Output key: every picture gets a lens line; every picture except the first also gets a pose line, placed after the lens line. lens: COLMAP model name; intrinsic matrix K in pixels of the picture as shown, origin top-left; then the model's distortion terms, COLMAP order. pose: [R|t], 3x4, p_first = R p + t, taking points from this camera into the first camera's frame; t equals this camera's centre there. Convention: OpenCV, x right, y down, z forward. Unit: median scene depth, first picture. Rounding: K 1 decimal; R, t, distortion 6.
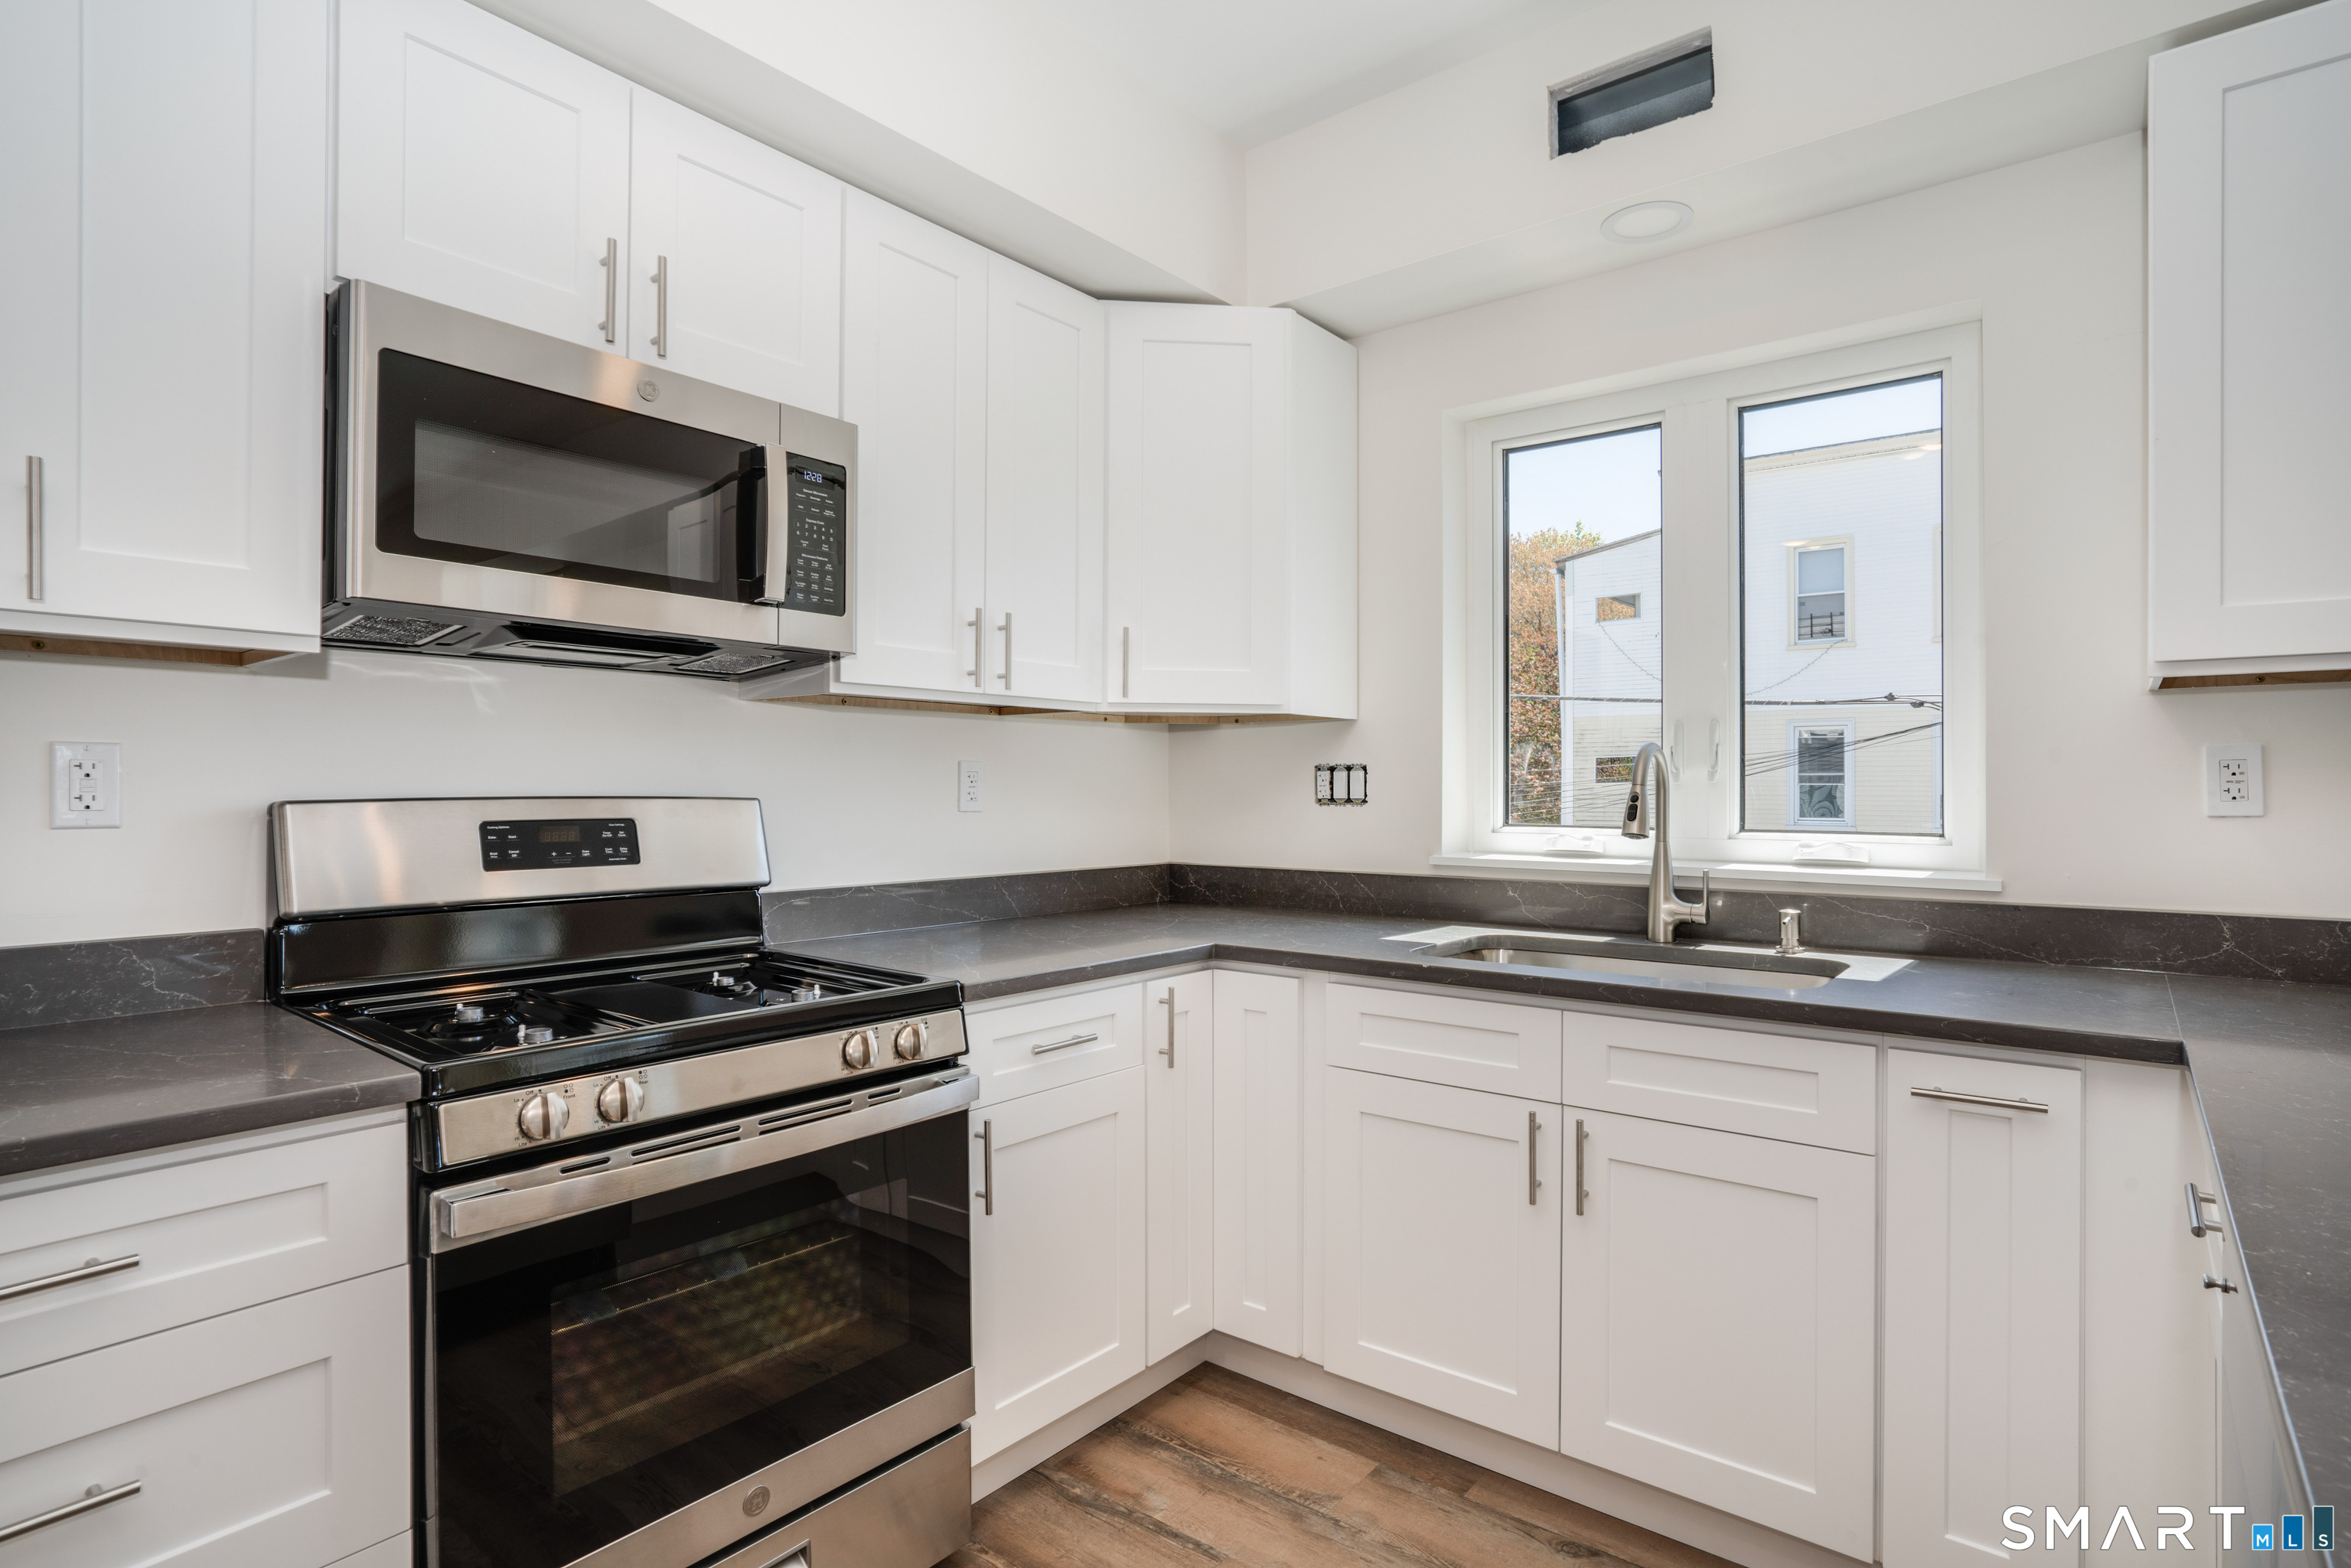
lens RADIAL K [[1168.0, 0, 1175.5], [0, 1168.0, 784.0], [0, 0, 1]] dist [-0.003913, 0.002117]
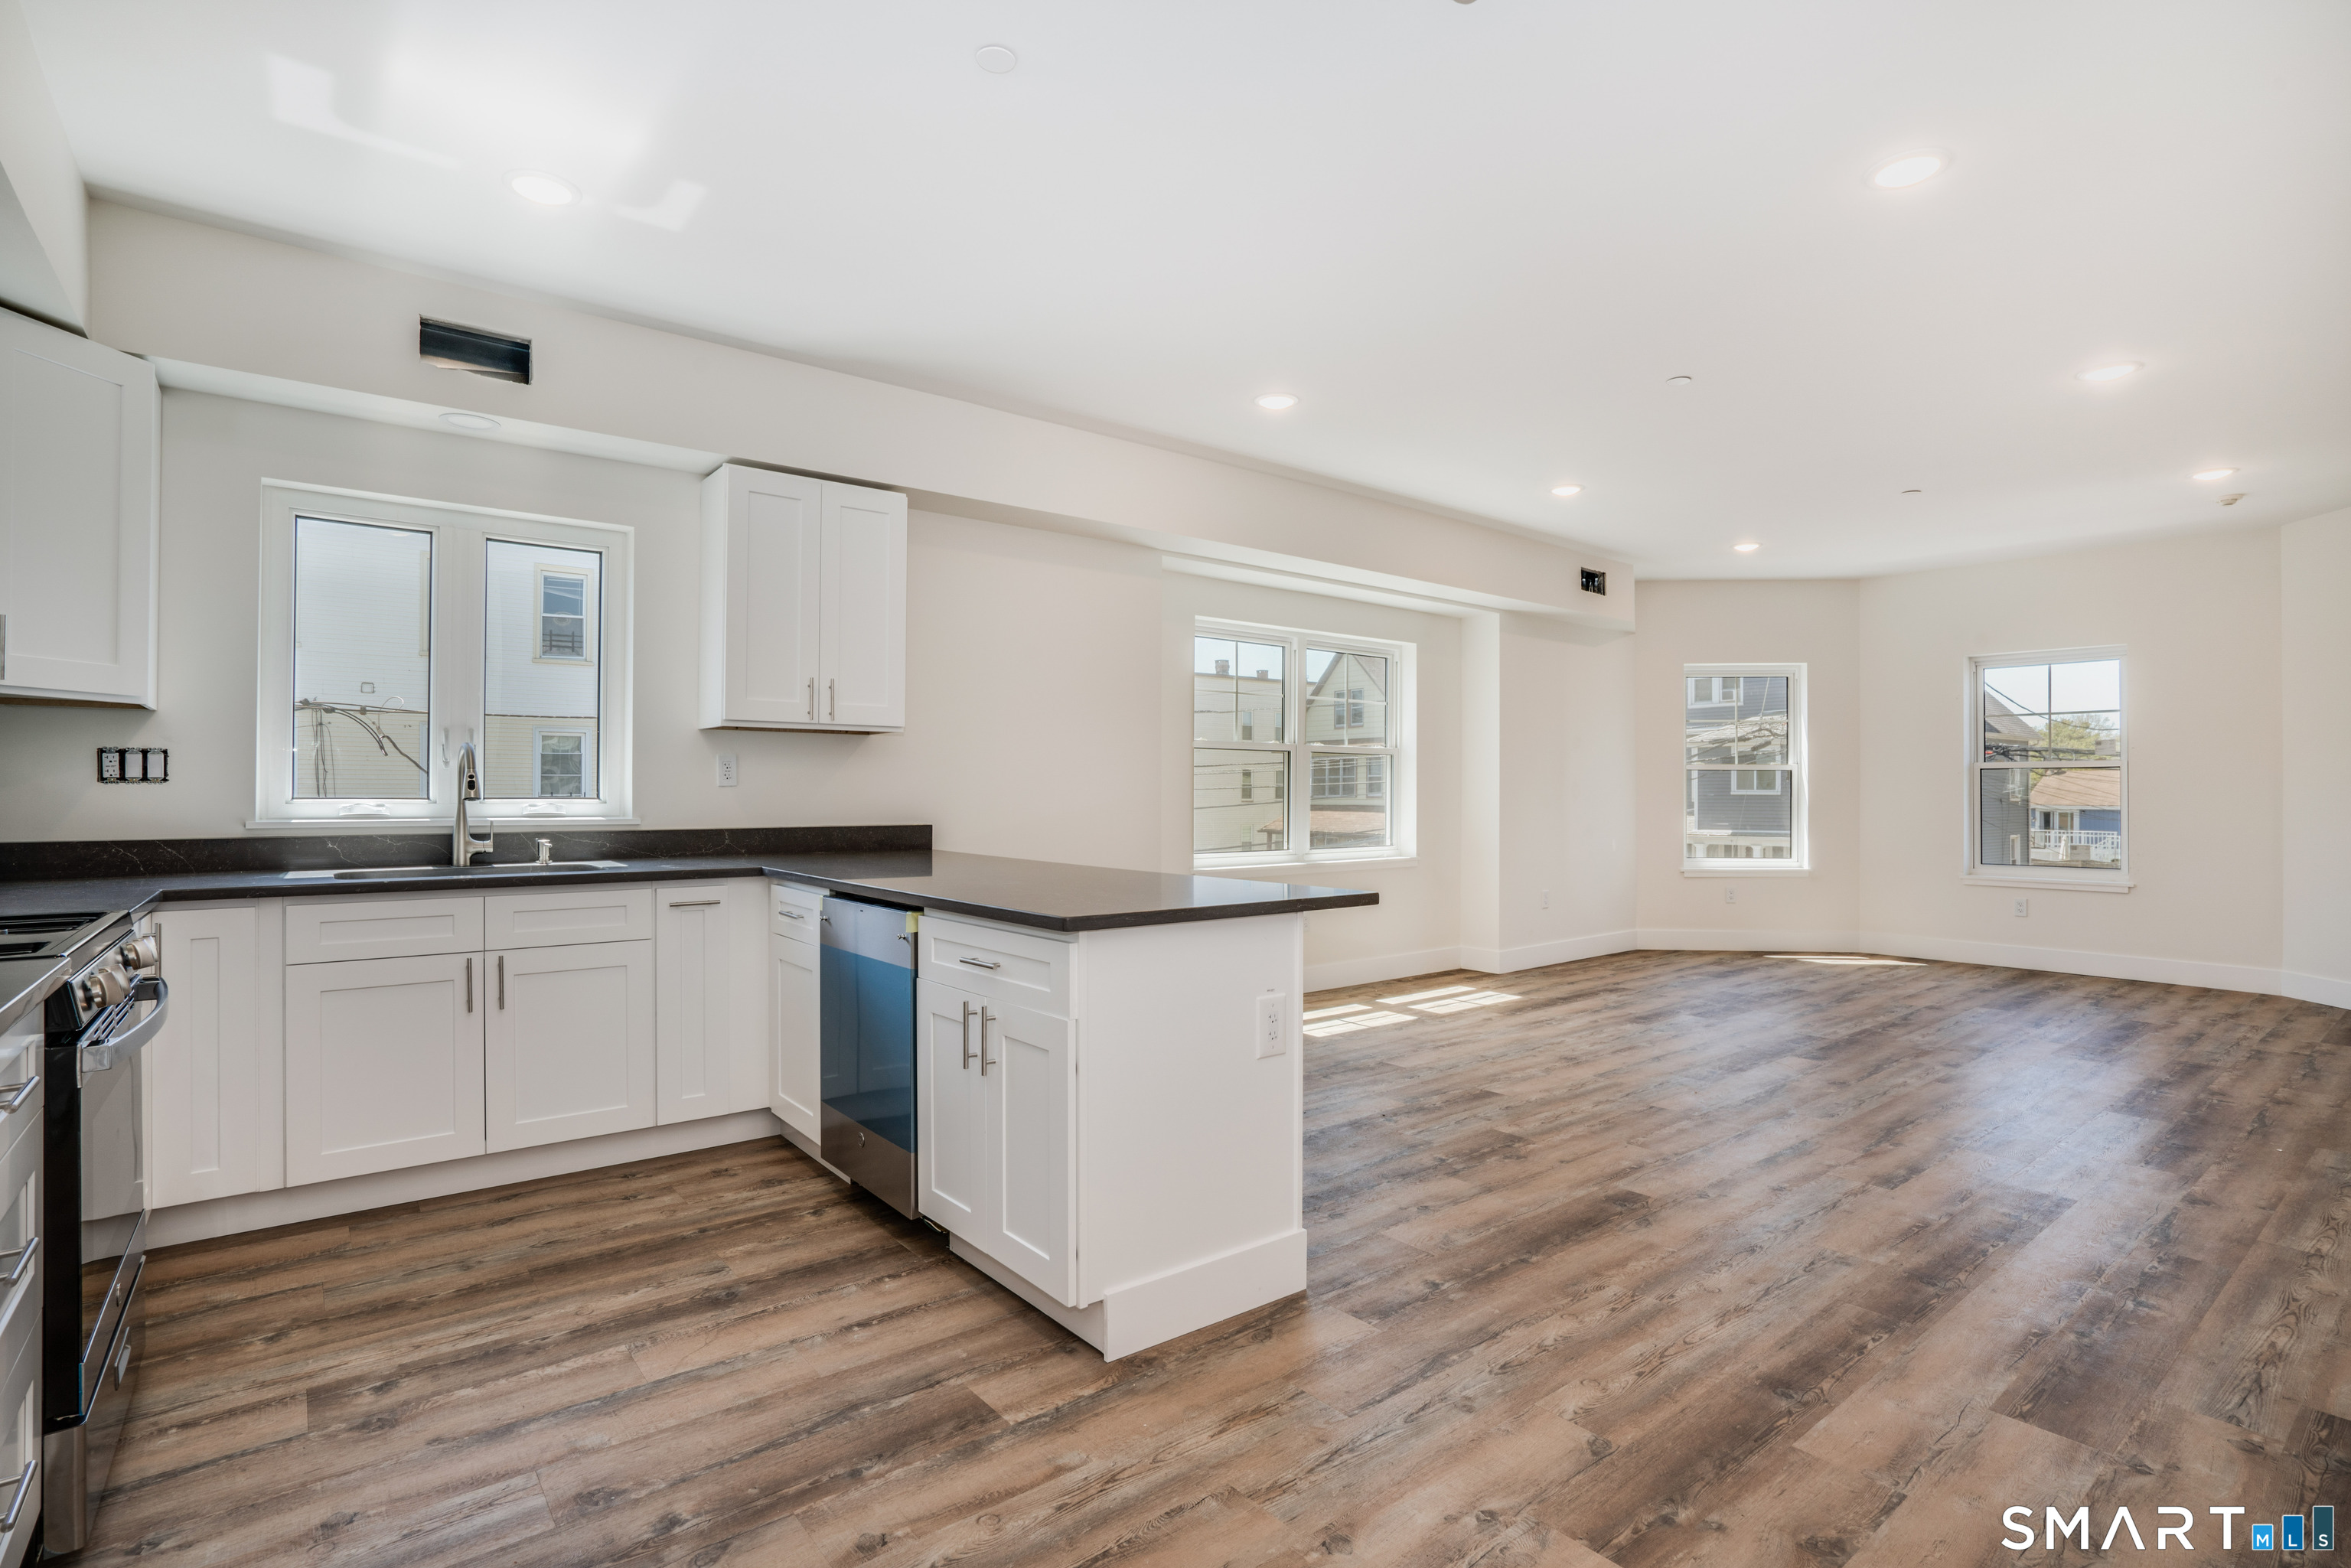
lens RADIAL K [[1168.0, 0, 1175.5], [0, 1168.0, 784.0], [0, 0, 1]] dist [-0.003913, 0.002117]
pose [[0.215764, 0.010916, 0.976384, -0.981851], [0.003299, 0.999924, -0.011908, 0.046610], [-0.976440, 0.005791, 0.215712, -0.313365]]
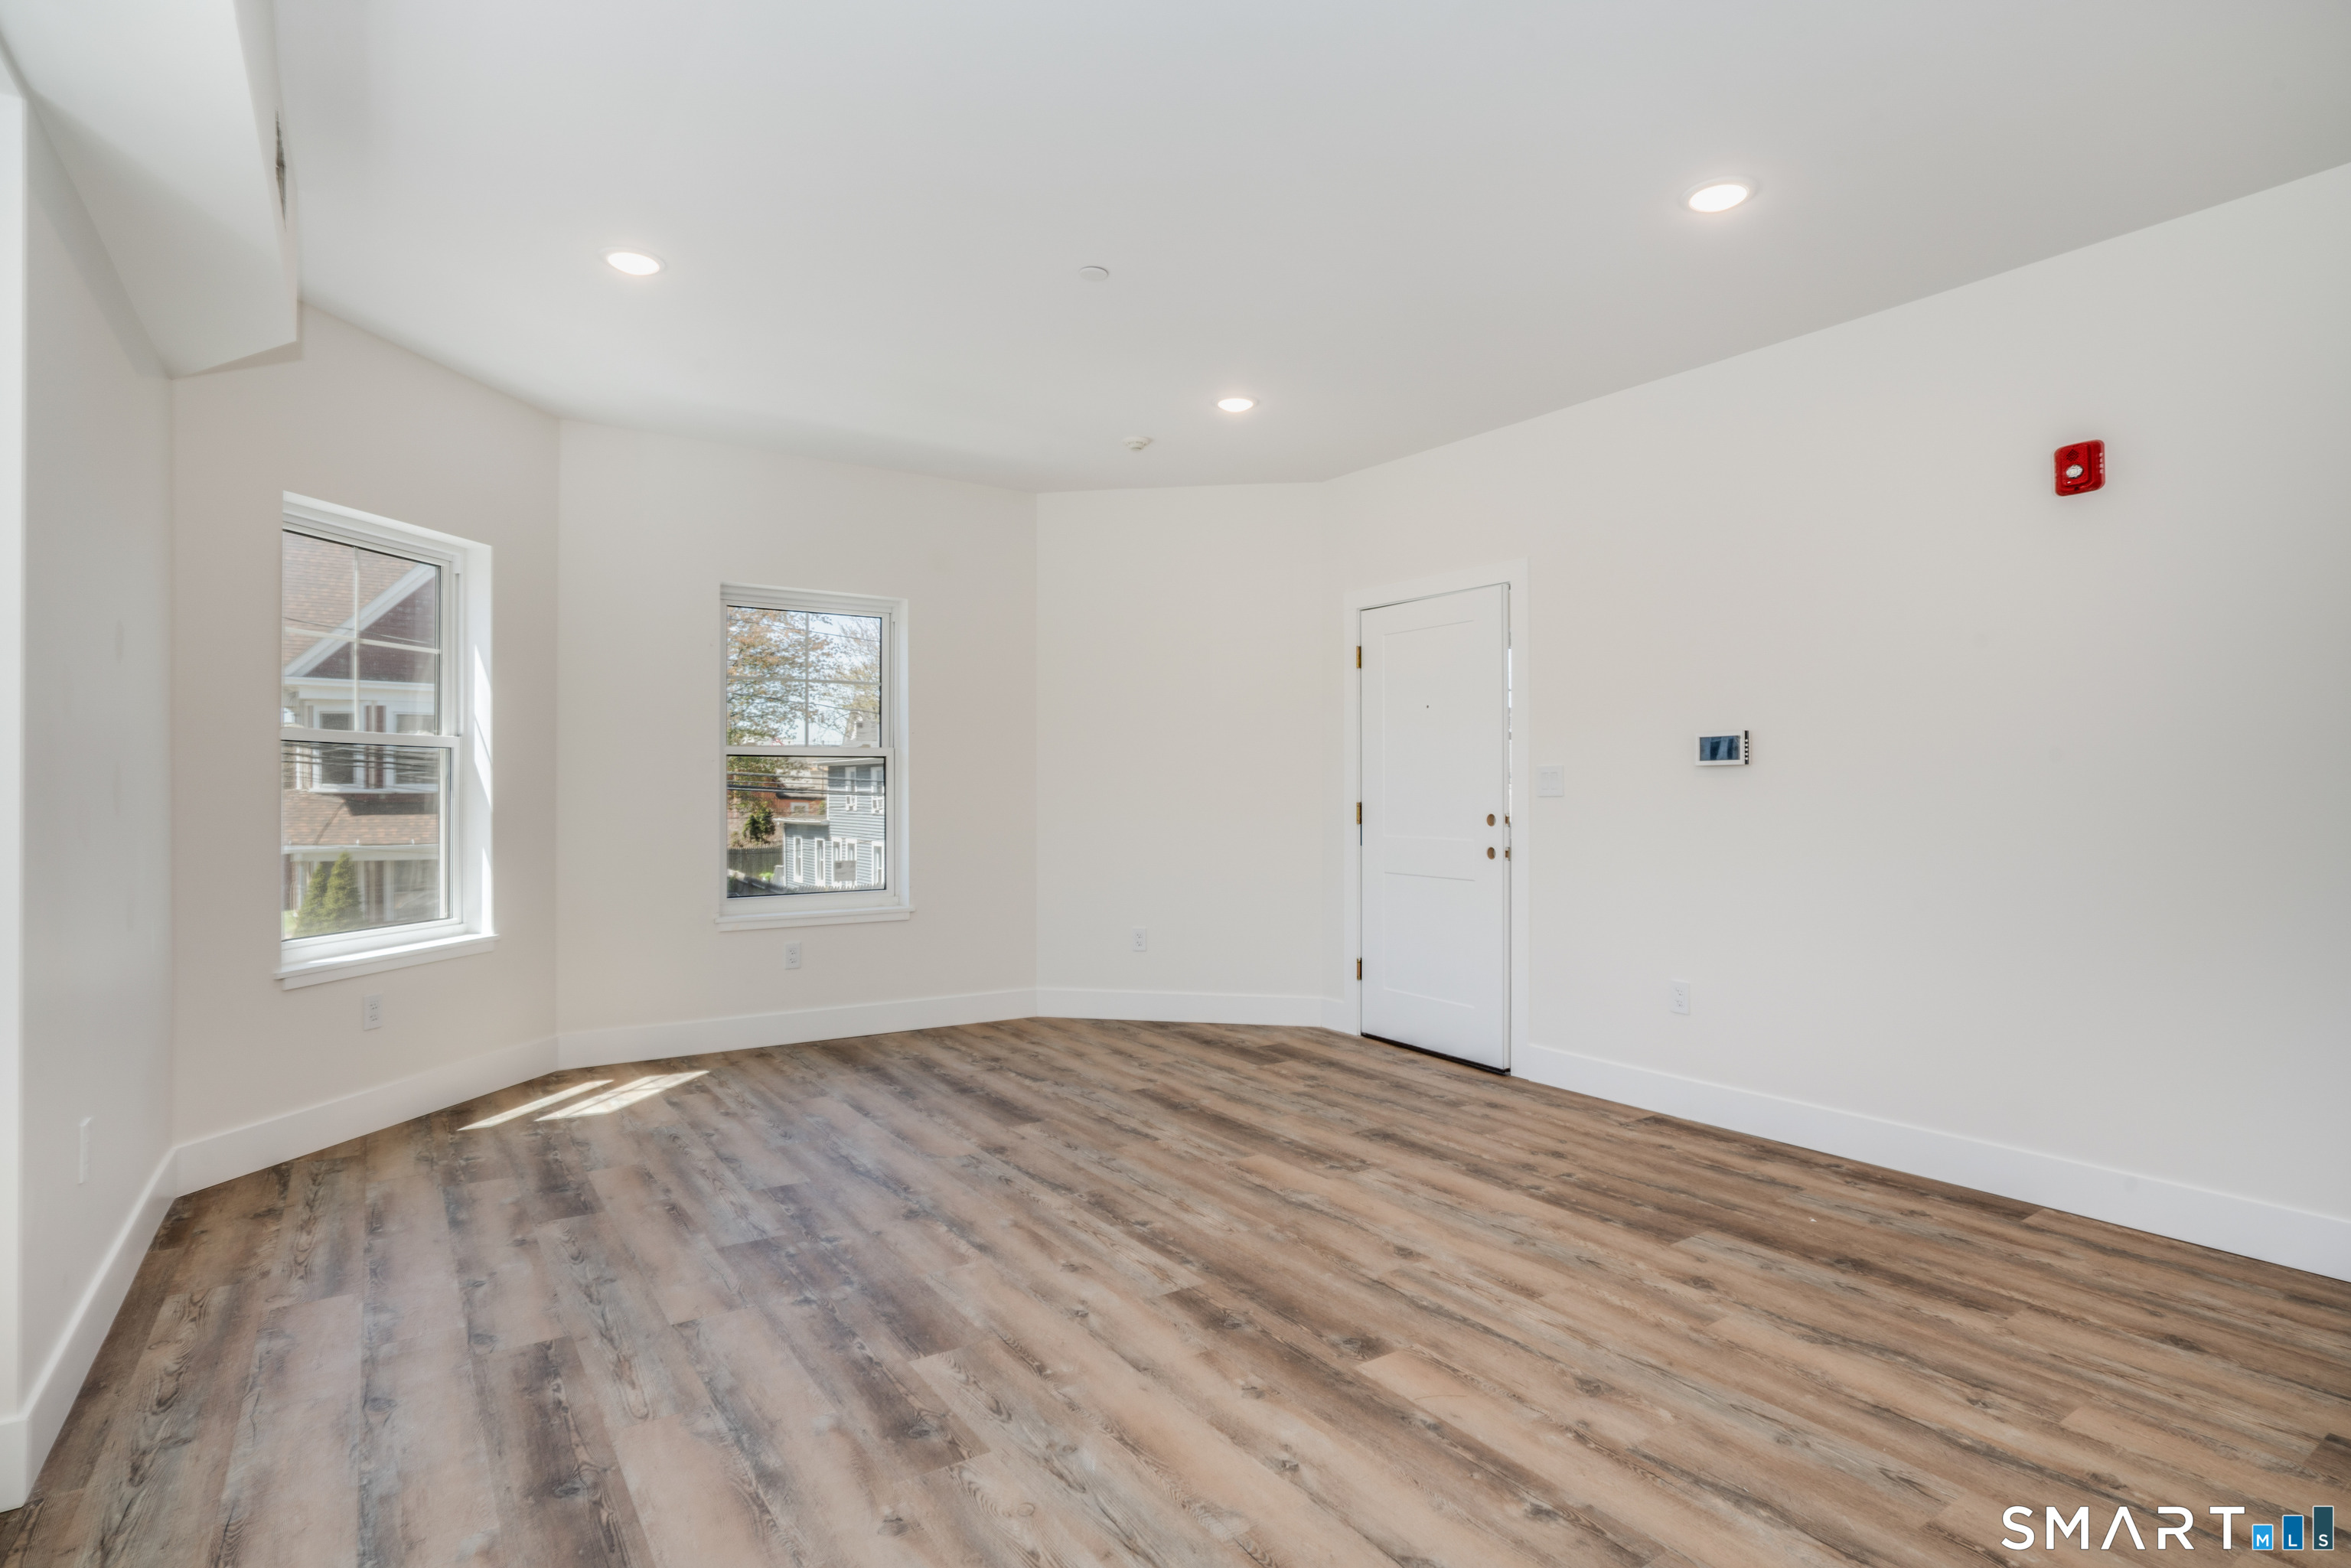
lens RADIAL K [[1168.0, 0, 1175.5], [0, 1168.0, 784.0], [0, 0, 1]] dist [-0.003913, 0.002117]
pose [[-0.958179, 0.010004, 0.285995, 1.442824], [0.008919, 0.999947, -0.005095, 0.044224], [-0.286031, -0.002331, -0.958218, 0.059104]]
